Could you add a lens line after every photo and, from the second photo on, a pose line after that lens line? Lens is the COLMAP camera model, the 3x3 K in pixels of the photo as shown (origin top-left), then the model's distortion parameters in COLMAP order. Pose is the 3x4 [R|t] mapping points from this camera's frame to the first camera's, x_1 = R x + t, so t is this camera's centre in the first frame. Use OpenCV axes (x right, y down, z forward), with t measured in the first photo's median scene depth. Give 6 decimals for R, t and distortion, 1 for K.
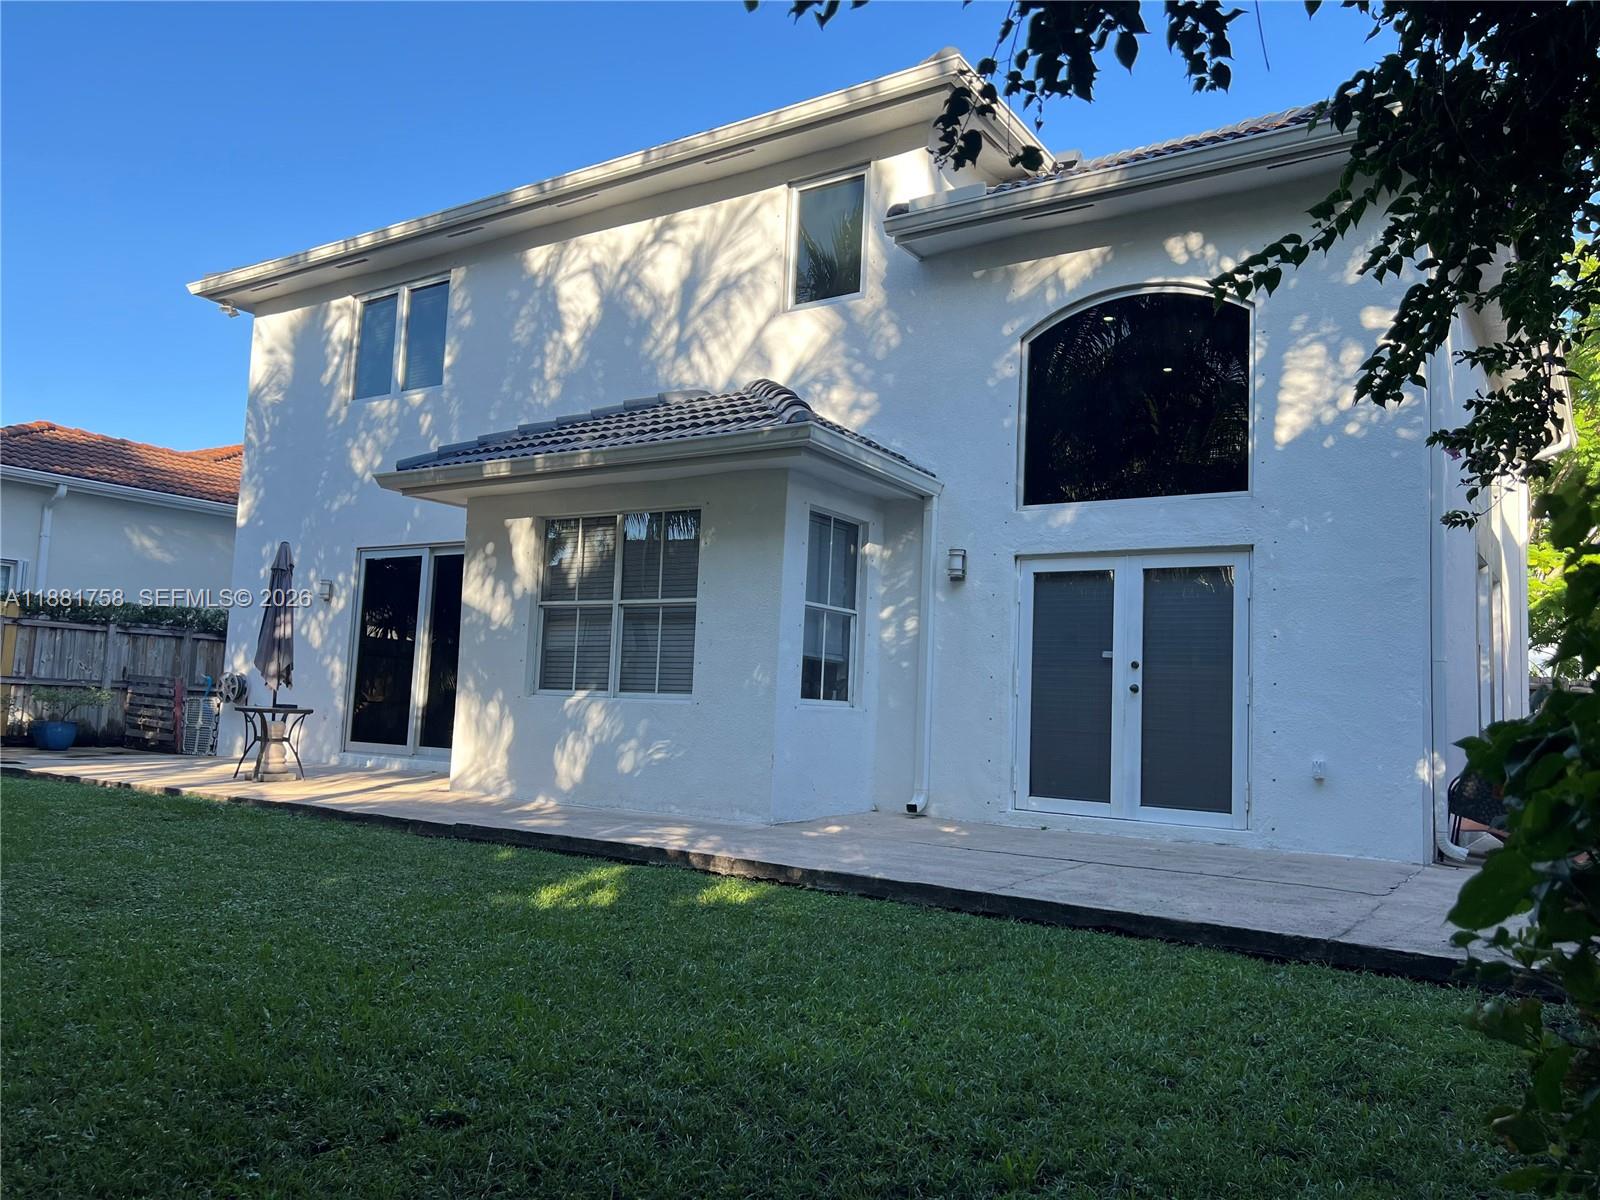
lens RADIAL K [[1118.1, 0, 800.0], [0, 1118.1, 600.0], [0, 0, 1]] dist [0.036782, 0.000480]
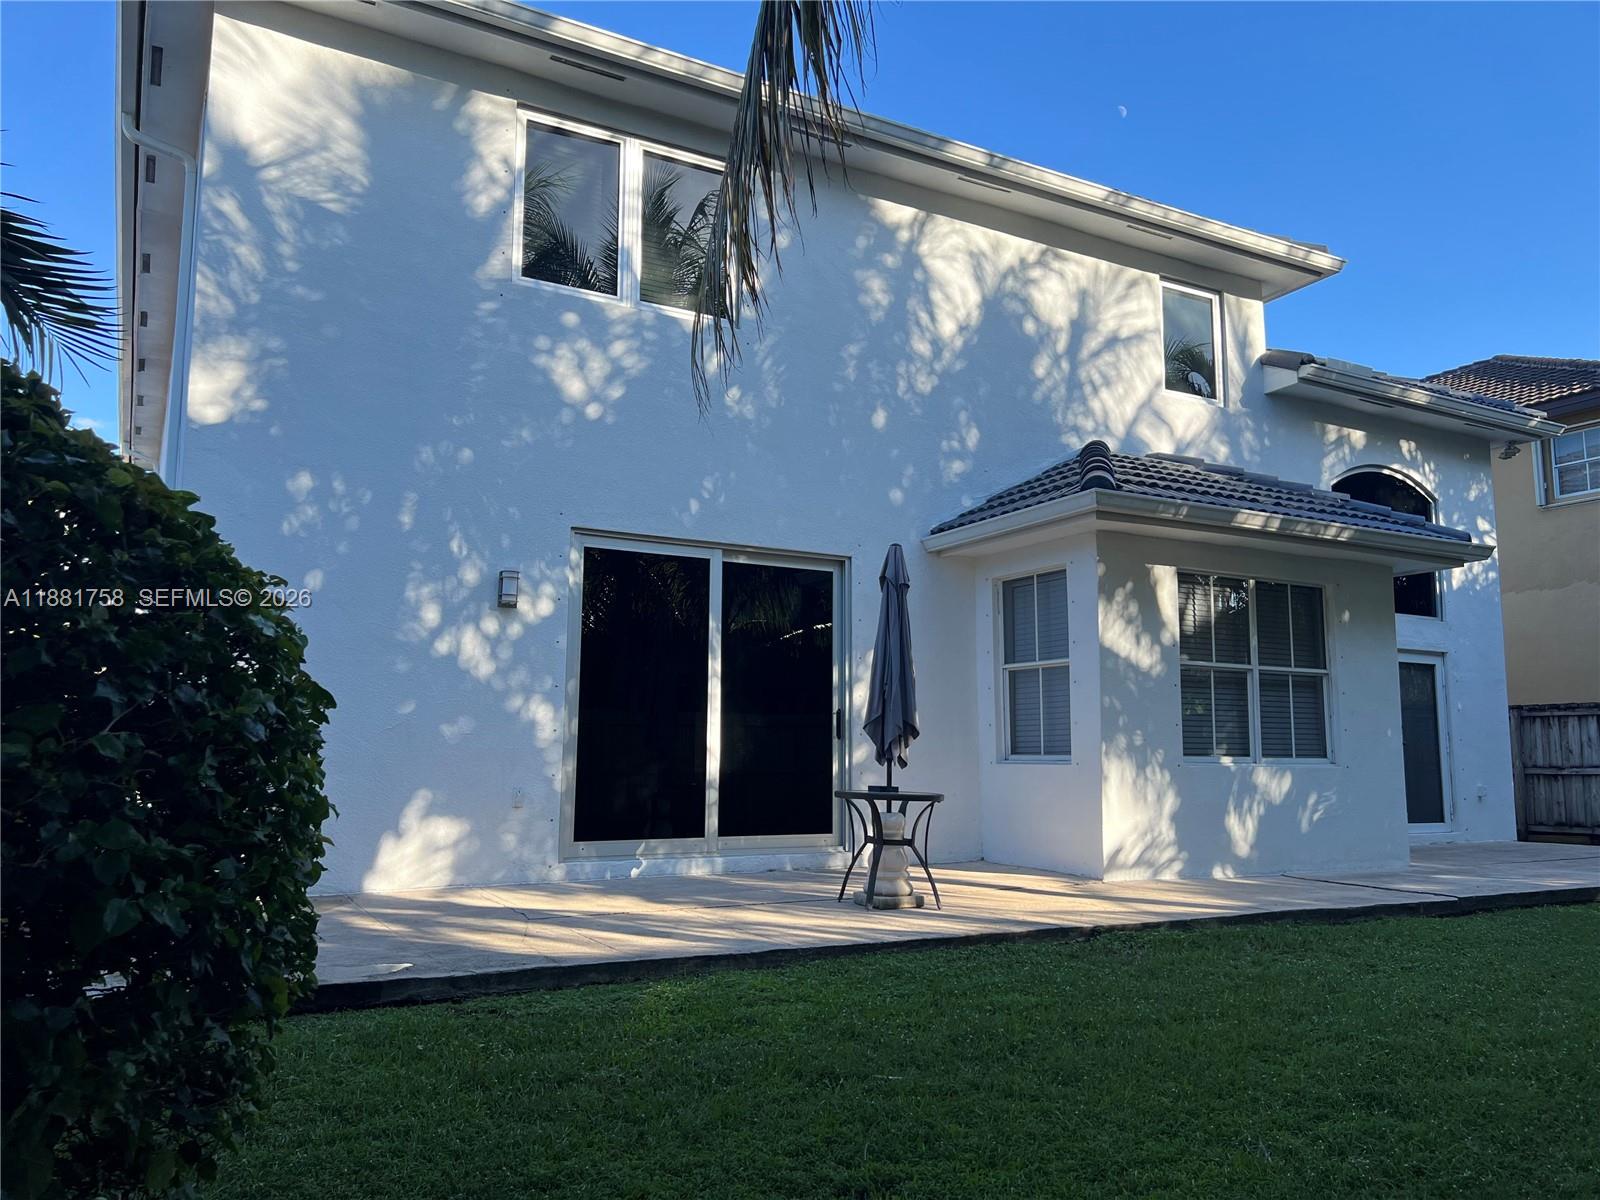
lens RADIAL K [[1228.7, 0, 801.3], [0, 1228.7, 523.4], [0, 0, 1]] dist [0.037532, -0.111587]
pose [[0.484265, 0.130092, 0.865196, -1.133266], [-0.083094, 0.991253, -0.102536, 0.018430], [-0.870966, -0.022238, 0.490839, 0.691512]]
